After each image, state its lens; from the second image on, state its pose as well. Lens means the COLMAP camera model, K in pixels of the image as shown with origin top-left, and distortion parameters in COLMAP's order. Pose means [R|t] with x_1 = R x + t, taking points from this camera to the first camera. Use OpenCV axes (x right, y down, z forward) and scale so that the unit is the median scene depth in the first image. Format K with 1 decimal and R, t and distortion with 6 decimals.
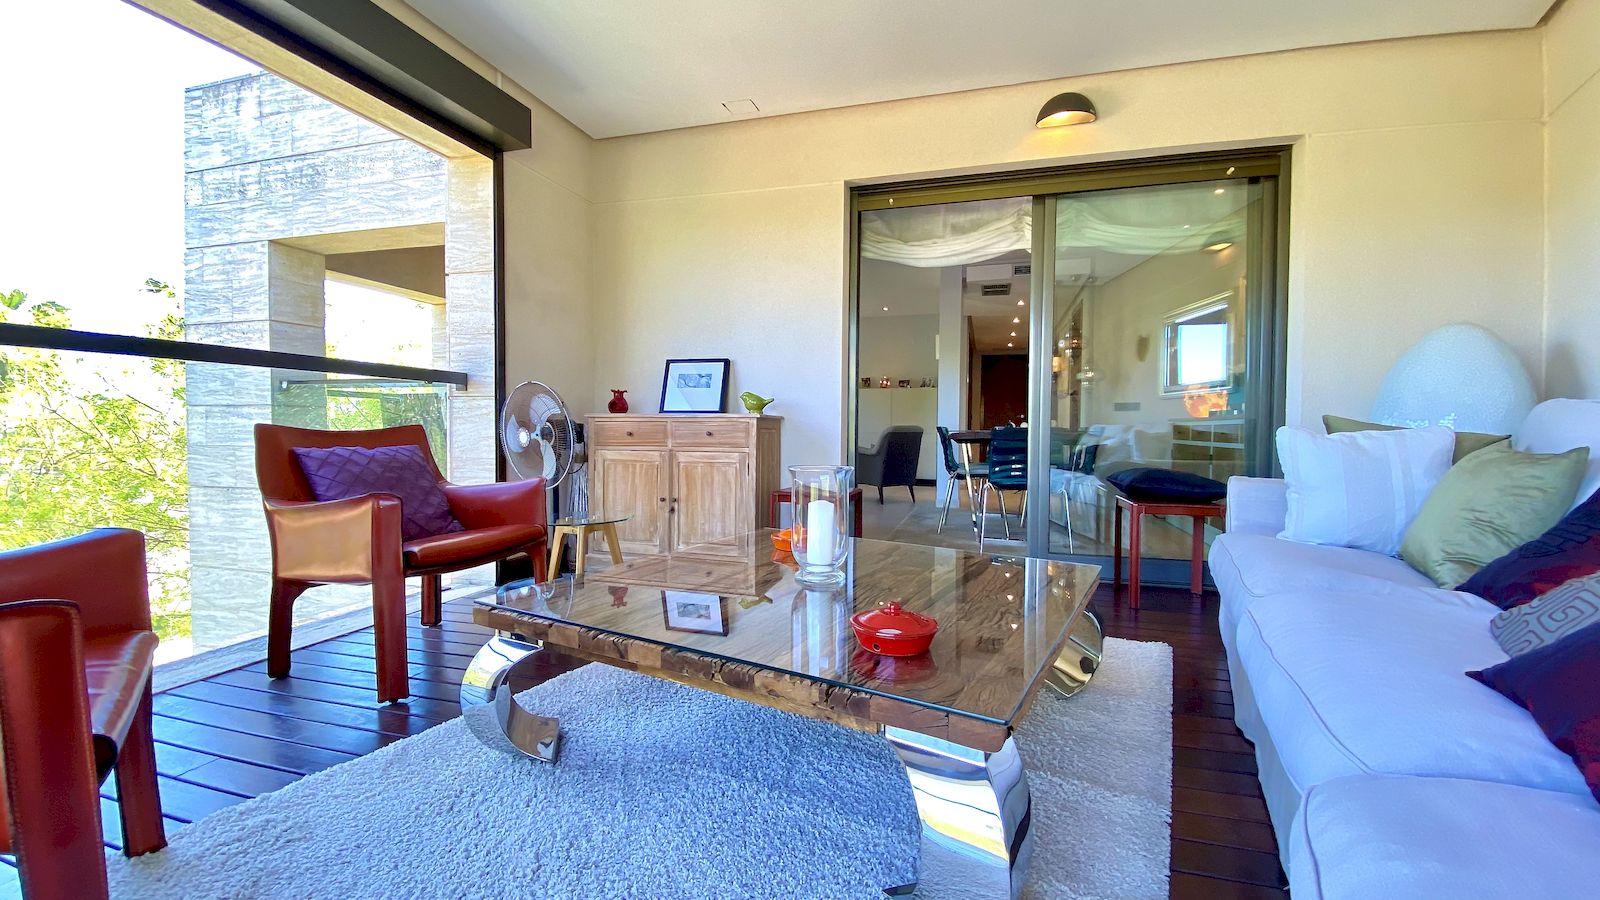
lens RADIAL K [[637.8, 0, 801.8], [0, 637.8, 449.4], [0, 0, 1]] dist [0.025611, -0.030125]
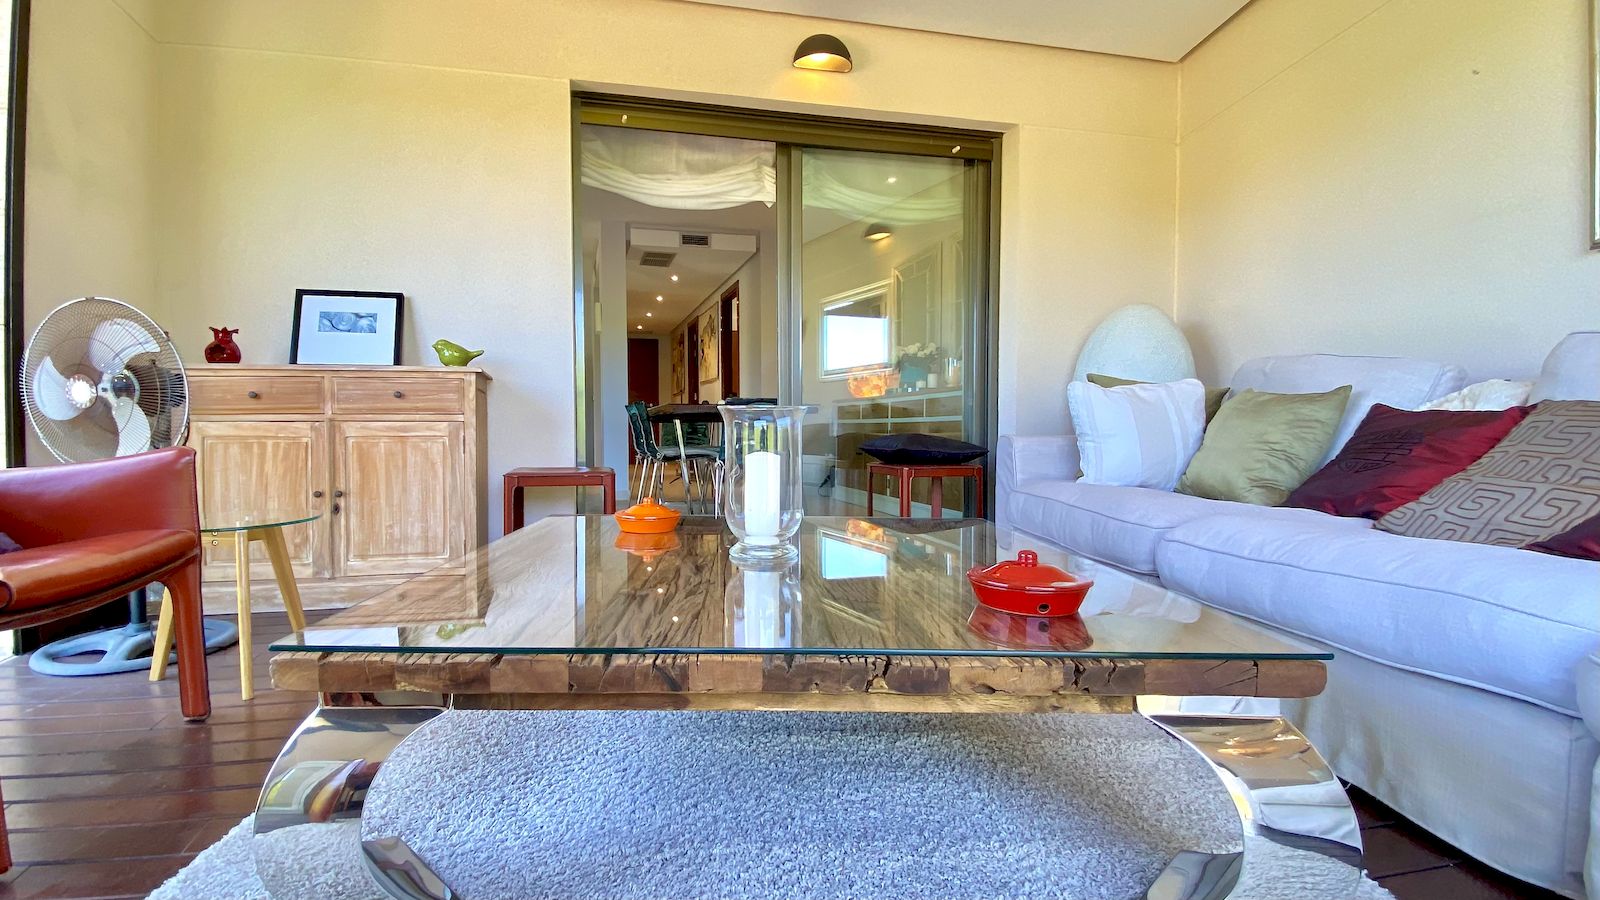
lens RADIAL K [[714.1, 0, 805.8], [0, 714.1, 435.6], [0, 0, 1]] dist [0.054159, -0.062465]
pose [[0.877337, -0.020526, 0.479435, -0.122731], [0.021021, 0.999770, 0.004334, 0.023144], [-0.479413, 0.006276, 0.877567, 0.091330]]
